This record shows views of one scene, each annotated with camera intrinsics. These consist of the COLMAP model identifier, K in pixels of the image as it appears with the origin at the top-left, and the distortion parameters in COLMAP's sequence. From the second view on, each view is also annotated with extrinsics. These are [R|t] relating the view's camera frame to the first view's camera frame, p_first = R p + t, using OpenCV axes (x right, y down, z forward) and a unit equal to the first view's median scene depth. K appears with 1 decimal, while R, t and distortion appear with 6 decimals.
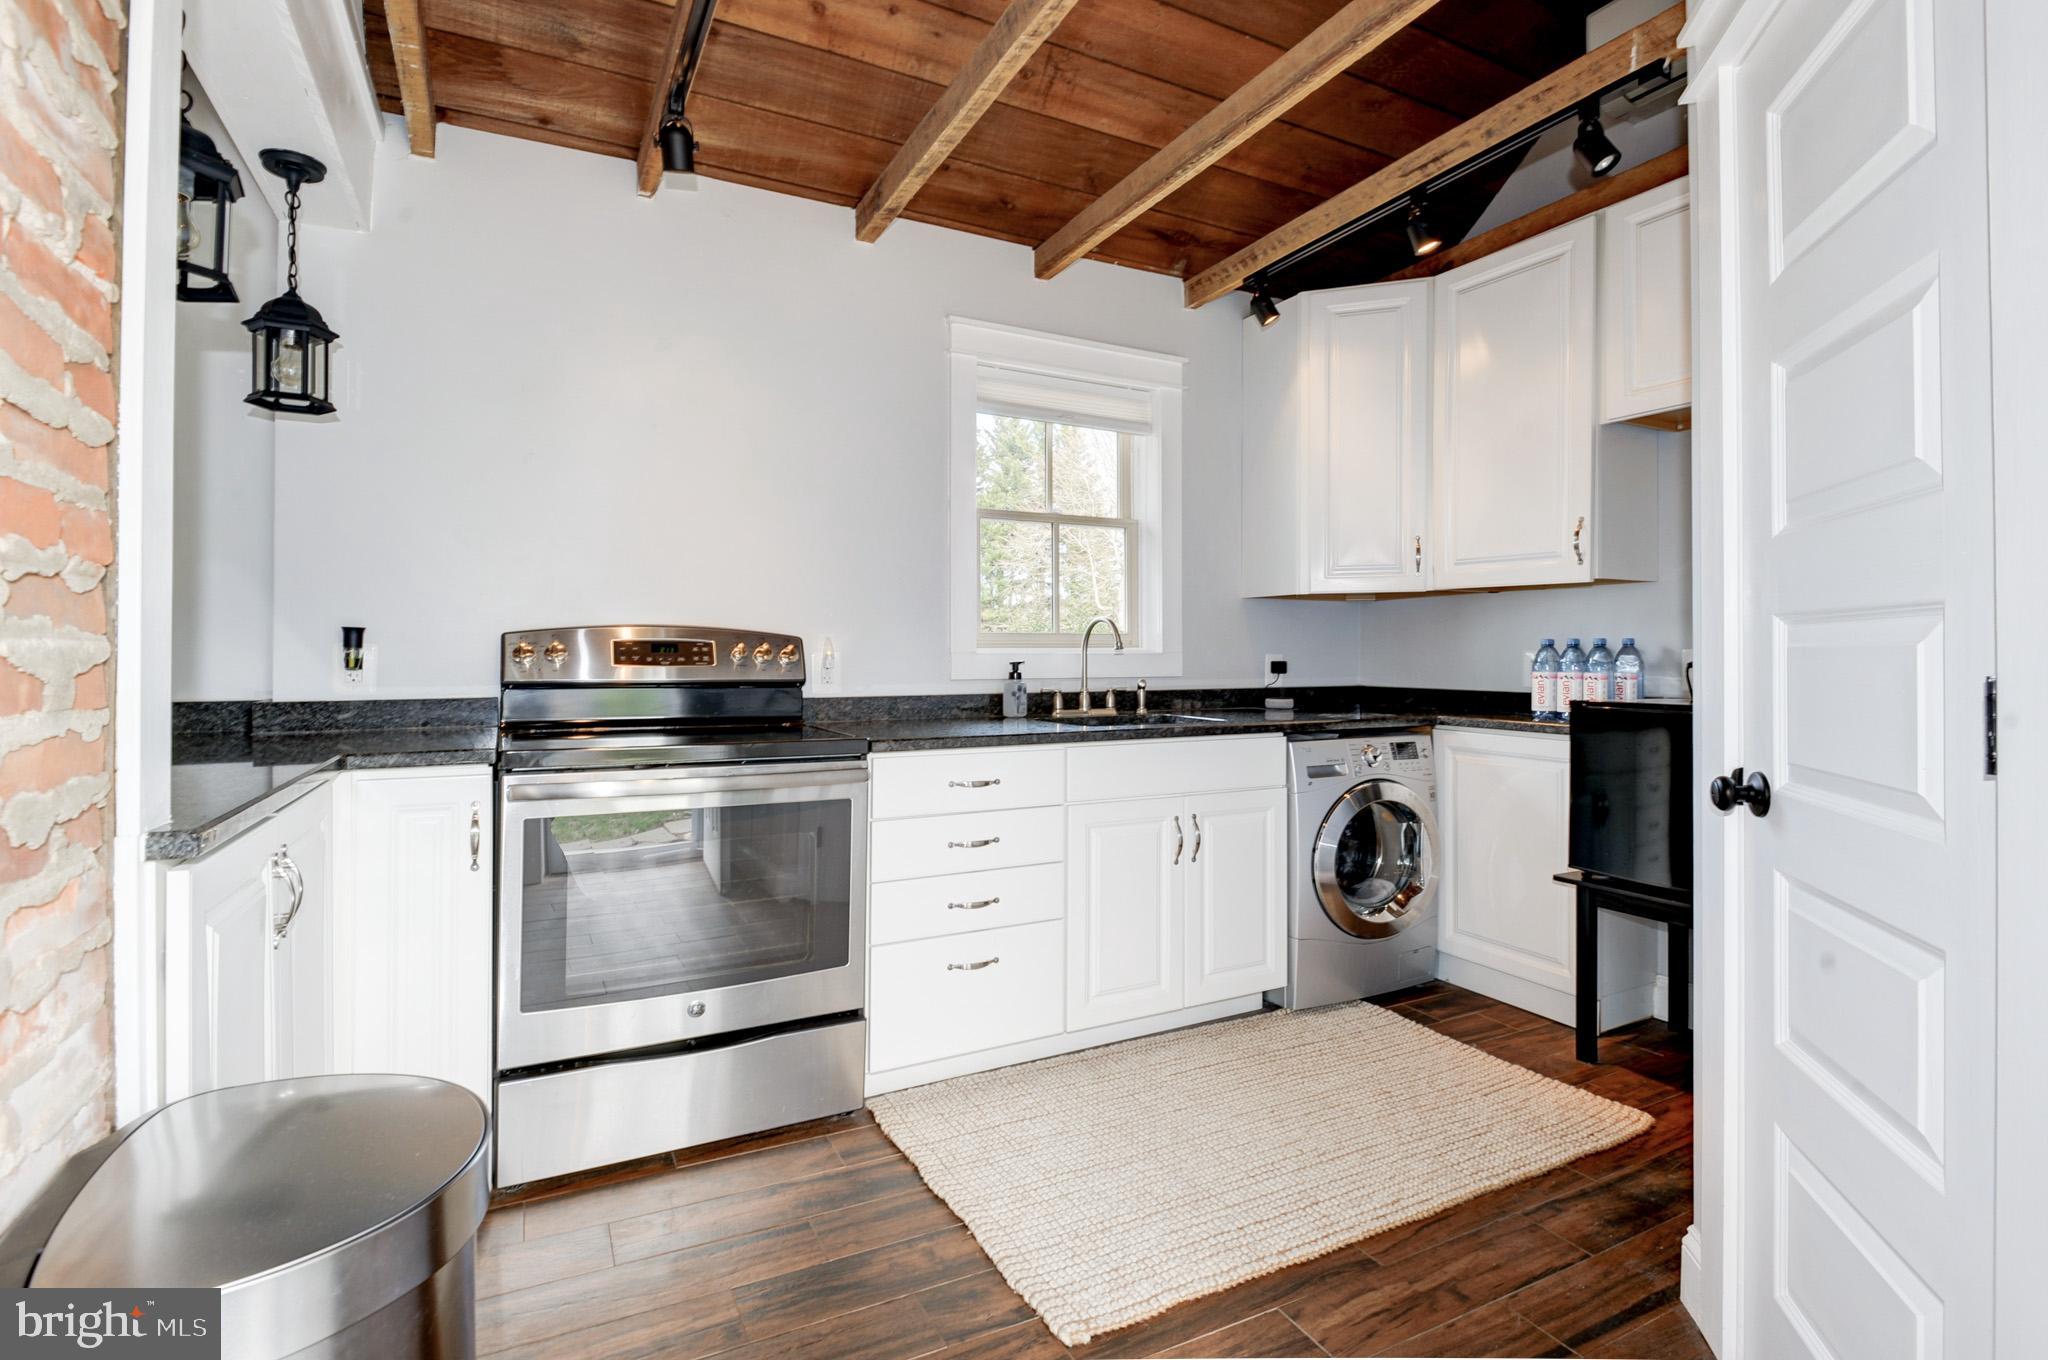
lens RADIAL K [[961.9, 0, 1029.1], [0, 961.9, 631.0], [0, 0, 1]] dist [-0.001927, -0.022716]
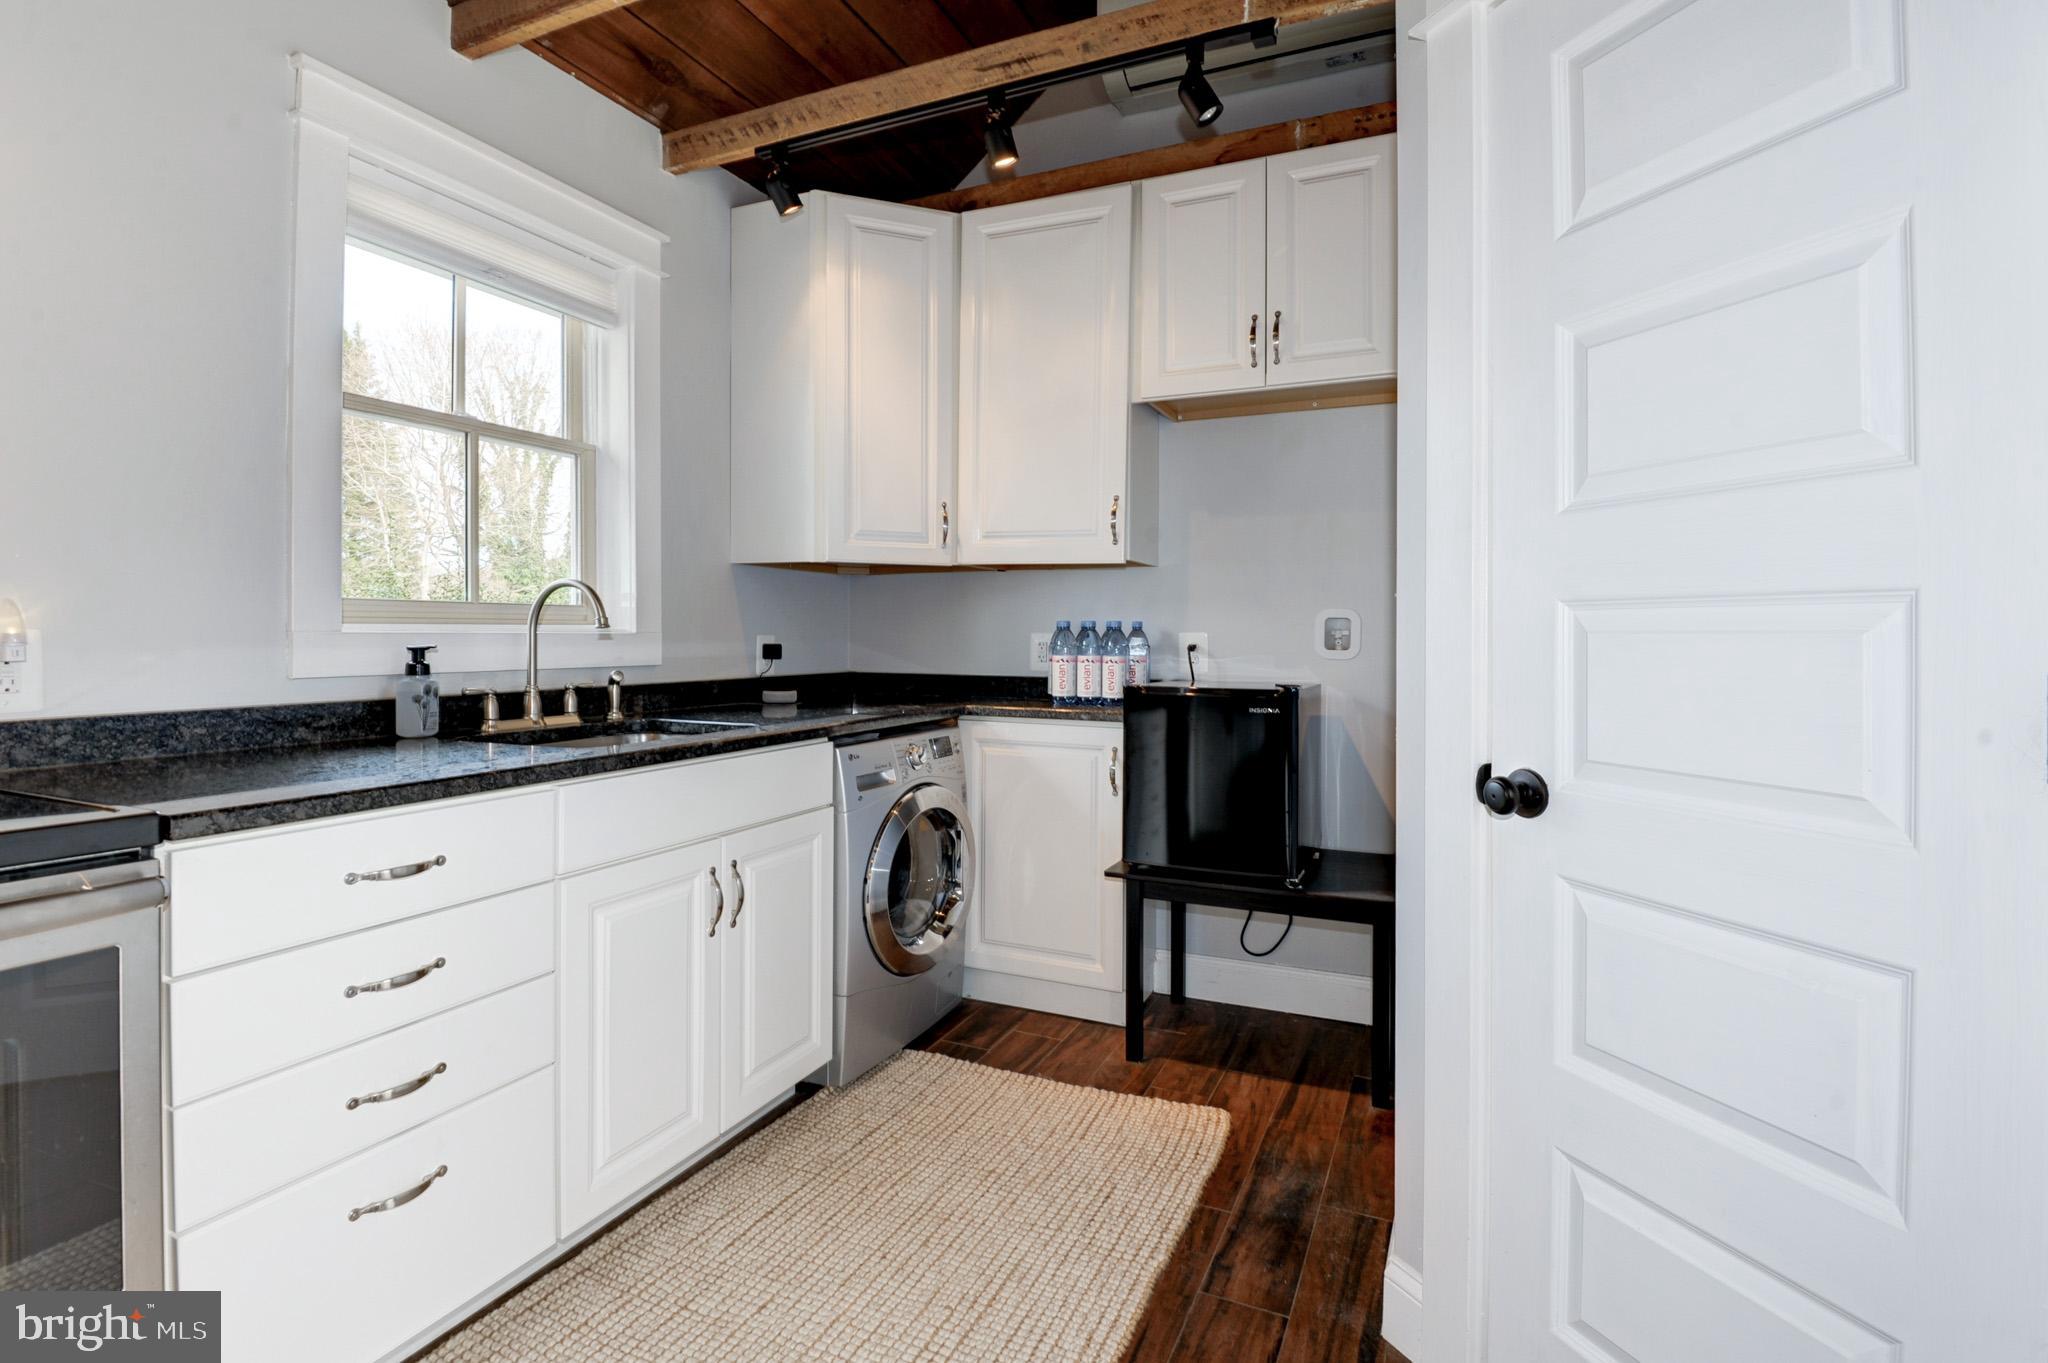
lens RADIAL K [[961.9, 0, 1029.1], [0, 961.9, 632.5], [0, 0, 1]] dist [-0.001927, -0.022716]
pose [[0.780454, 0.005536, 0.625189, -0.094557], [-0.020734, 0.999640, 0.017031, 0.004454], [-0.624869, -0.026254, 0.780288, 0.283889]]
